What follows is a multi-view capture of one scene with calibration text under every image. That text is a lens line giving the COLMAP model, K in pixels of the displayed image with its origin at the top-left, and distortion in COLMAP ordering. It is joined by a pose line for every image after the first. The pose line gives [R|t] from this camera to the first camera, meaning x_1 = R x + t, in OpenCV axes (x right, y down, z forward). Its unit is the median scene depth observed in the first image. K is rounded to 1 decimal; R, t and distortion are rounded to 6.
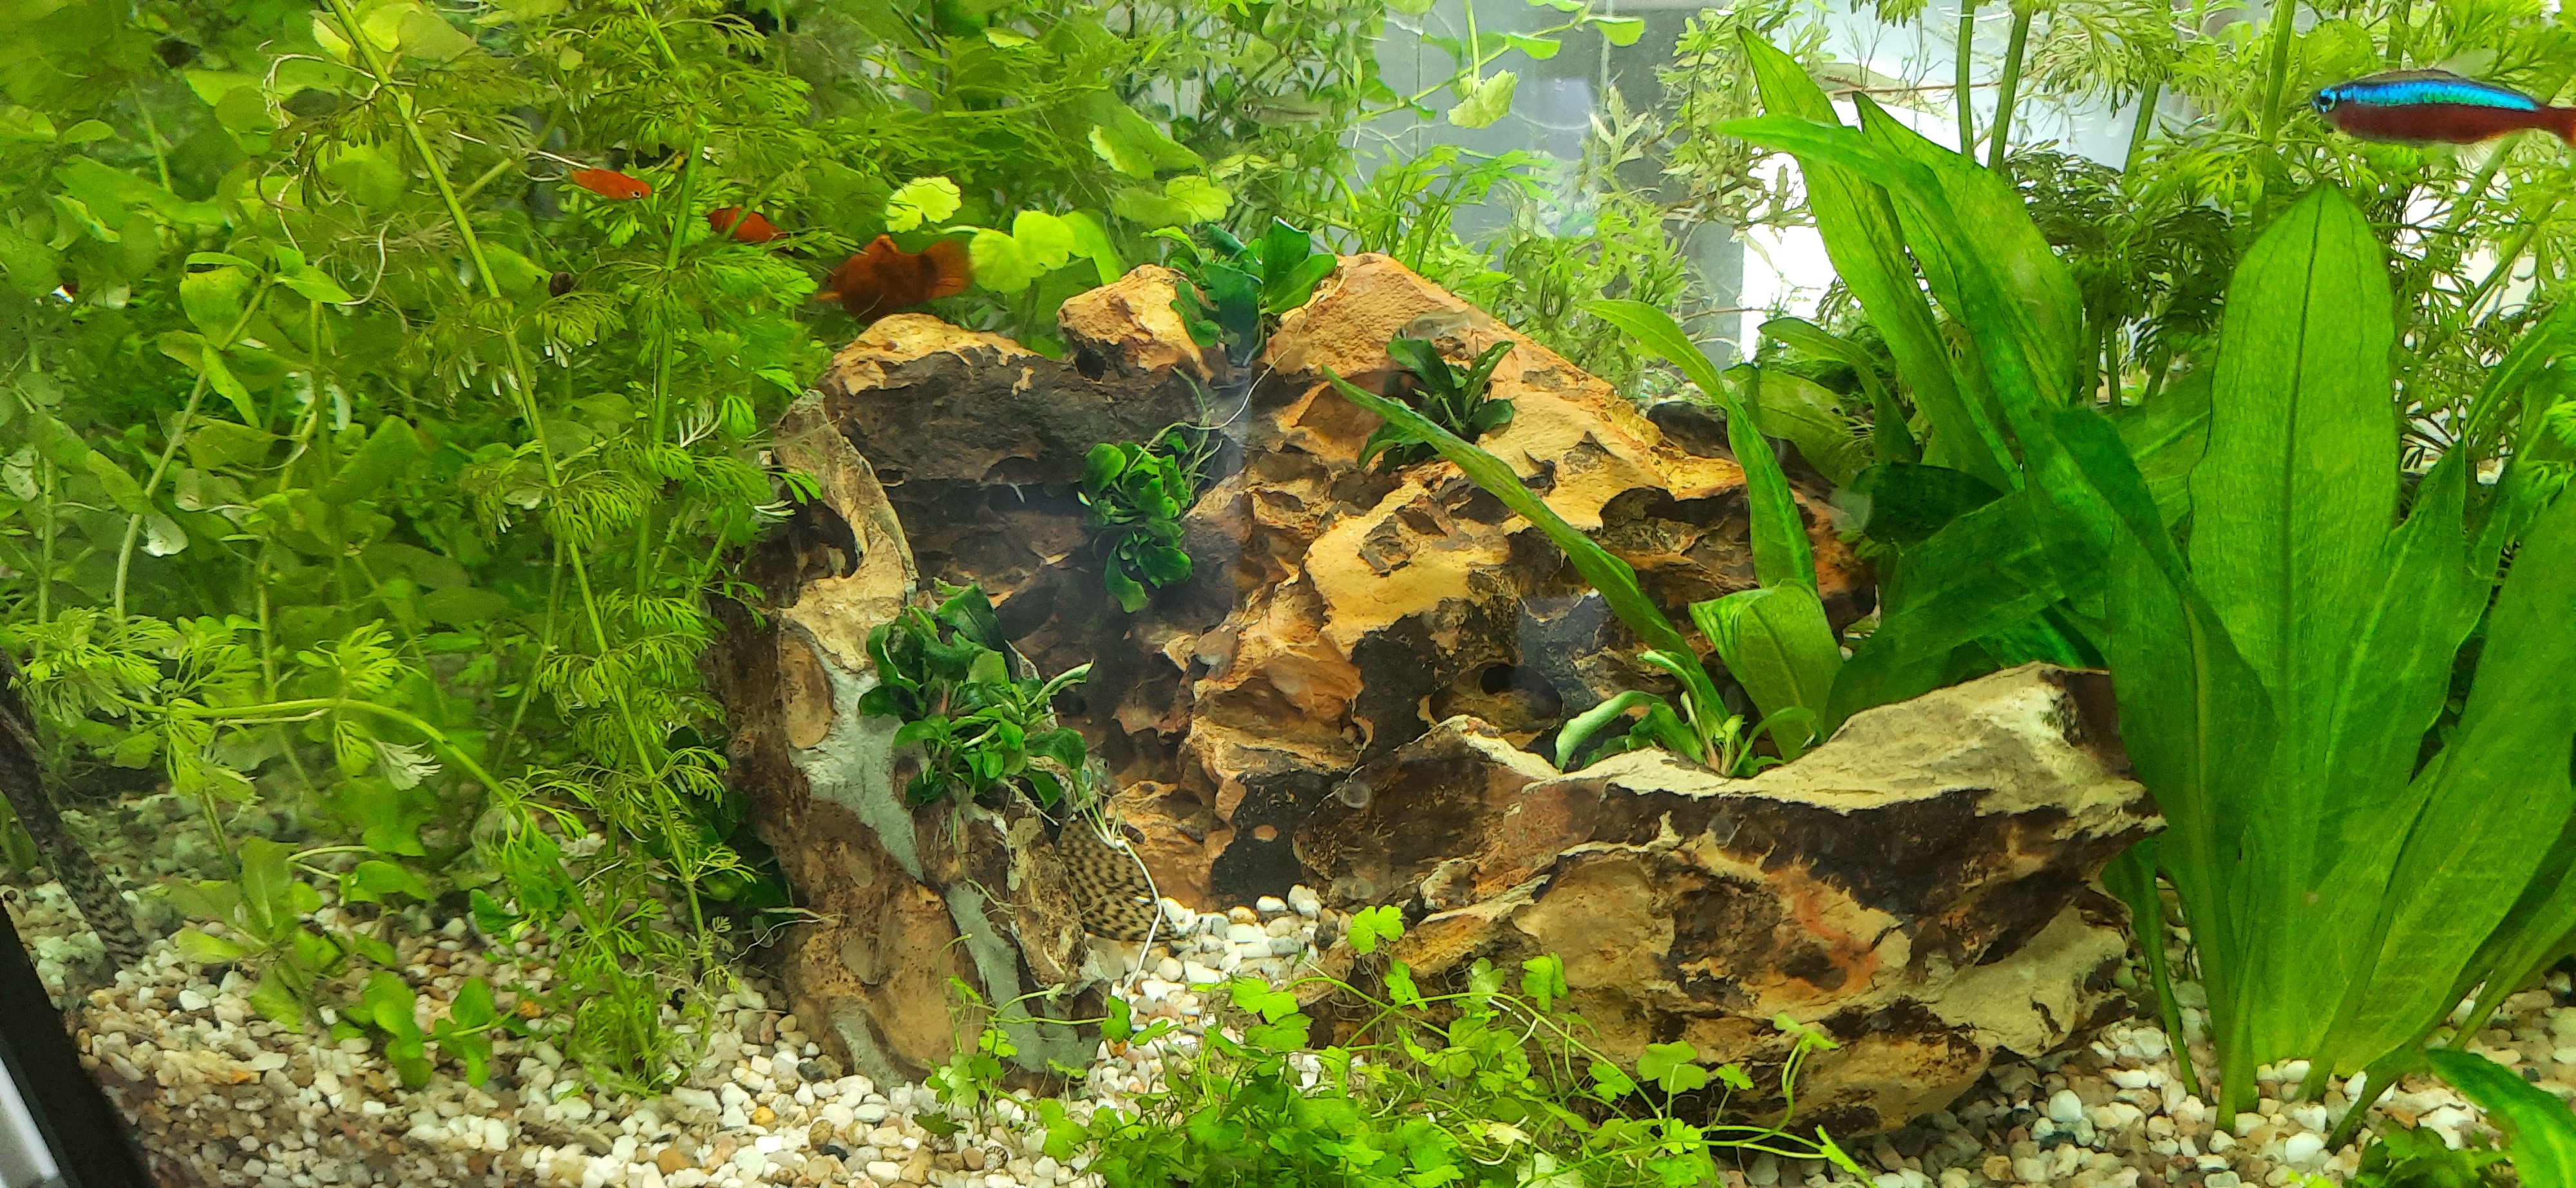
lens RADIAL K [[1799.6, 0, 1288.0], [0, 1799.6, 594.0], [0, 0, 1]] dist [-0.024304, 0.000206]
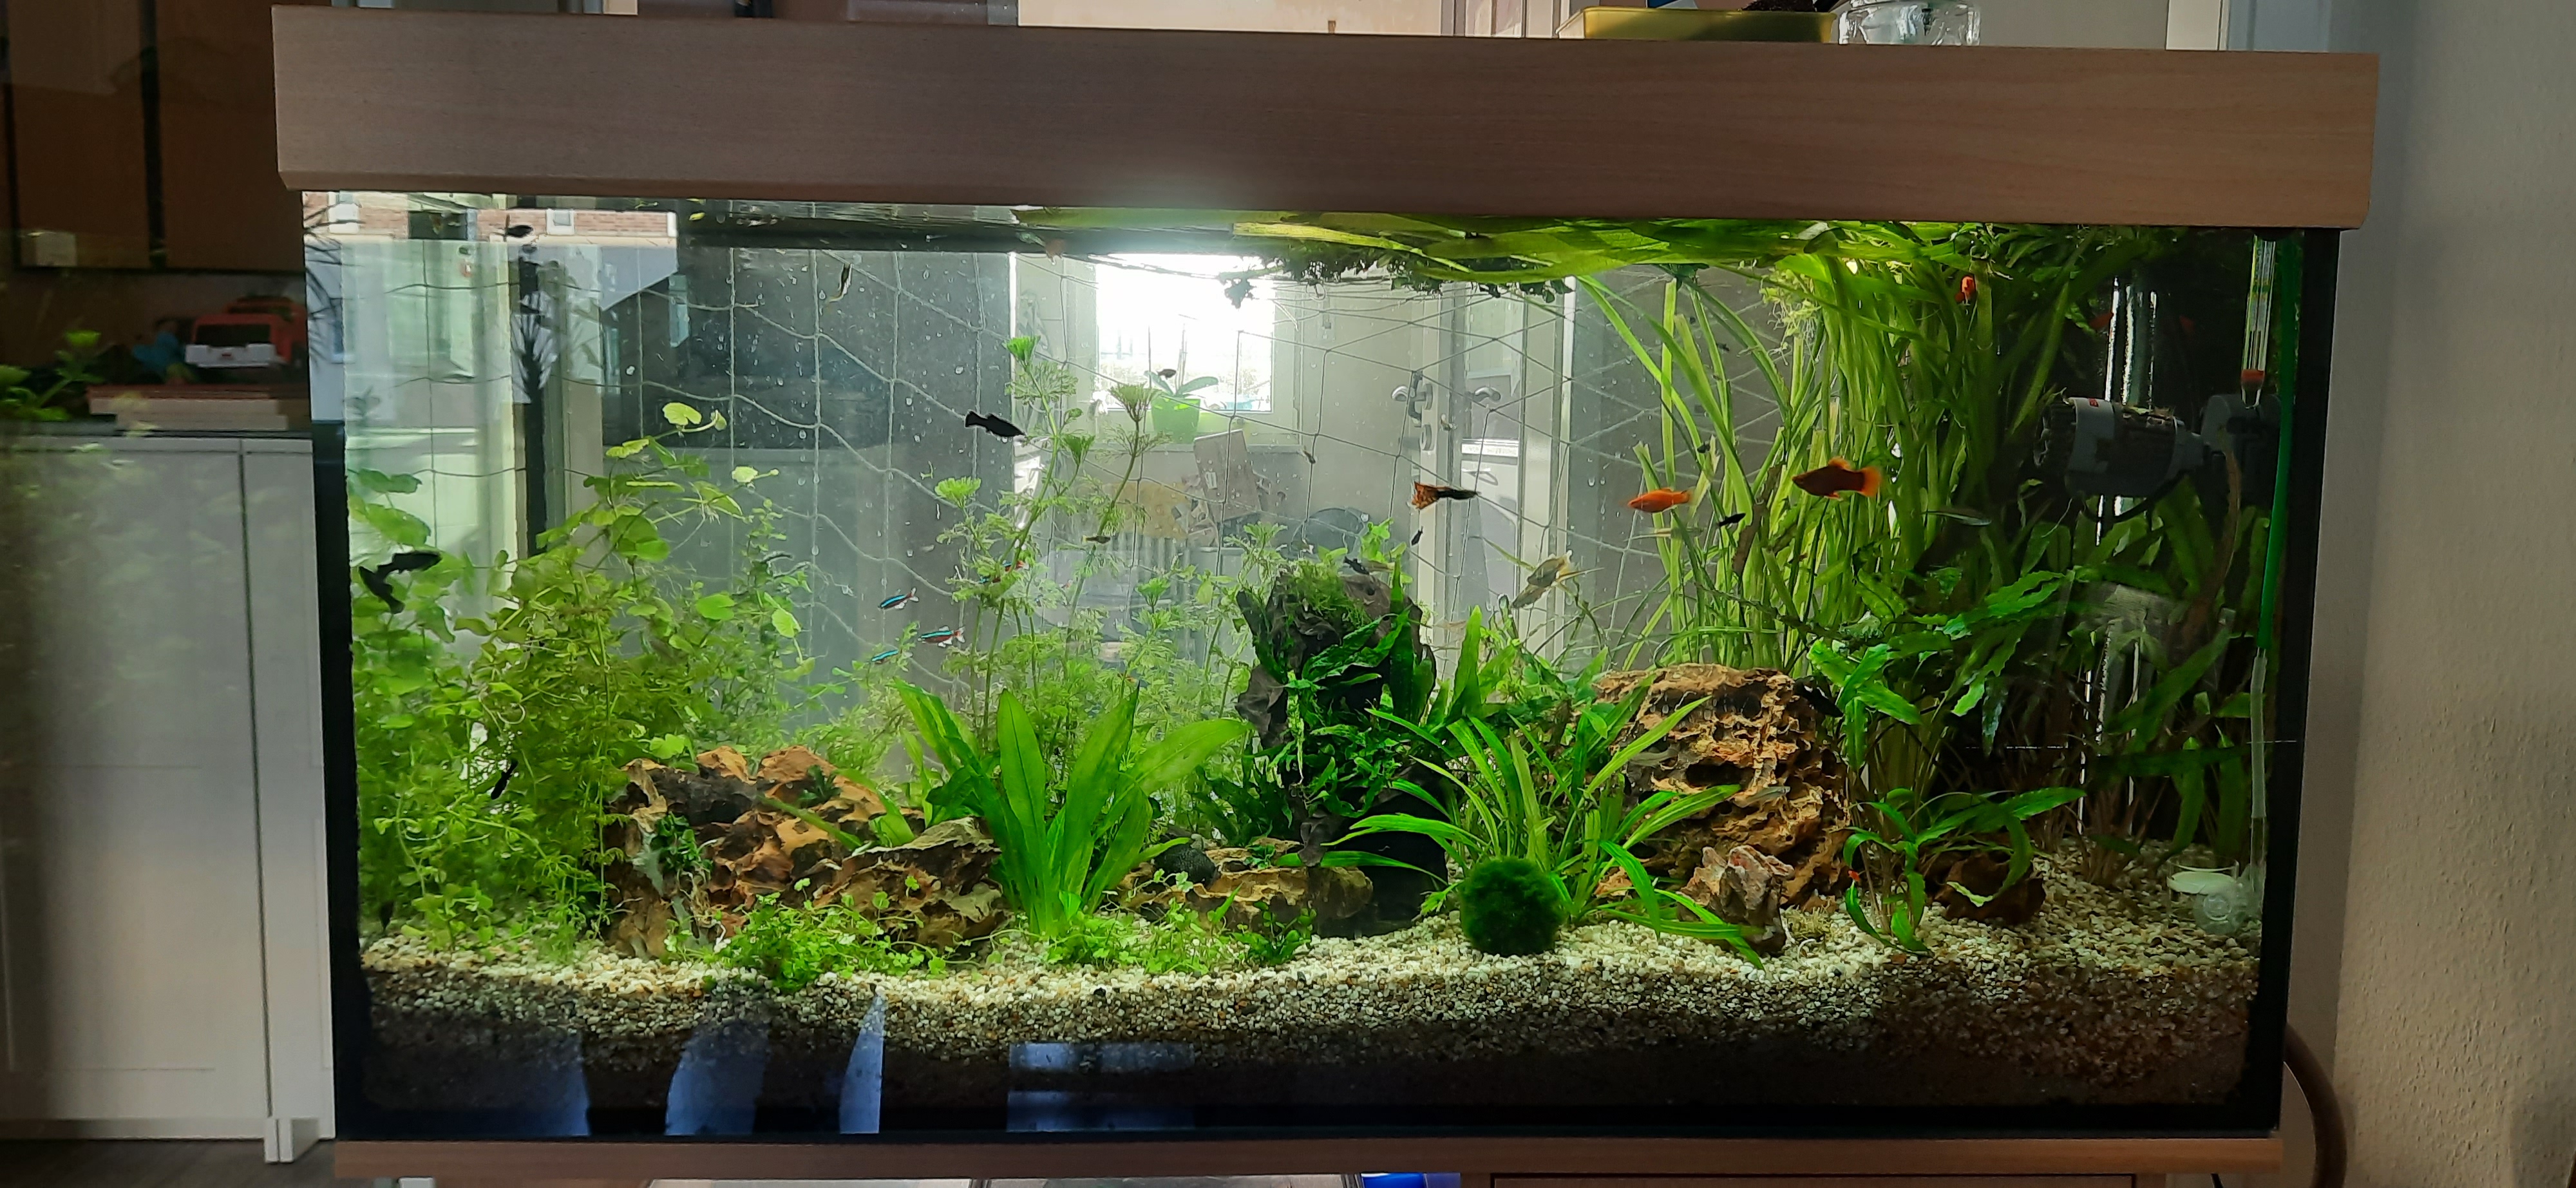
lens RADIAL K [[1799.6, 0, 1288.0], [0, 1799.6, 594.0], [0, 0, 1]] dist [-0.024304, 0.000206]
pose [[0.937603, 0.058905, 0.342683, -0.296794], [0.095991, 0.903396, -0.417925, 1.200636], [-0.334196, 0.424742, 0.841372, -2.557878]]
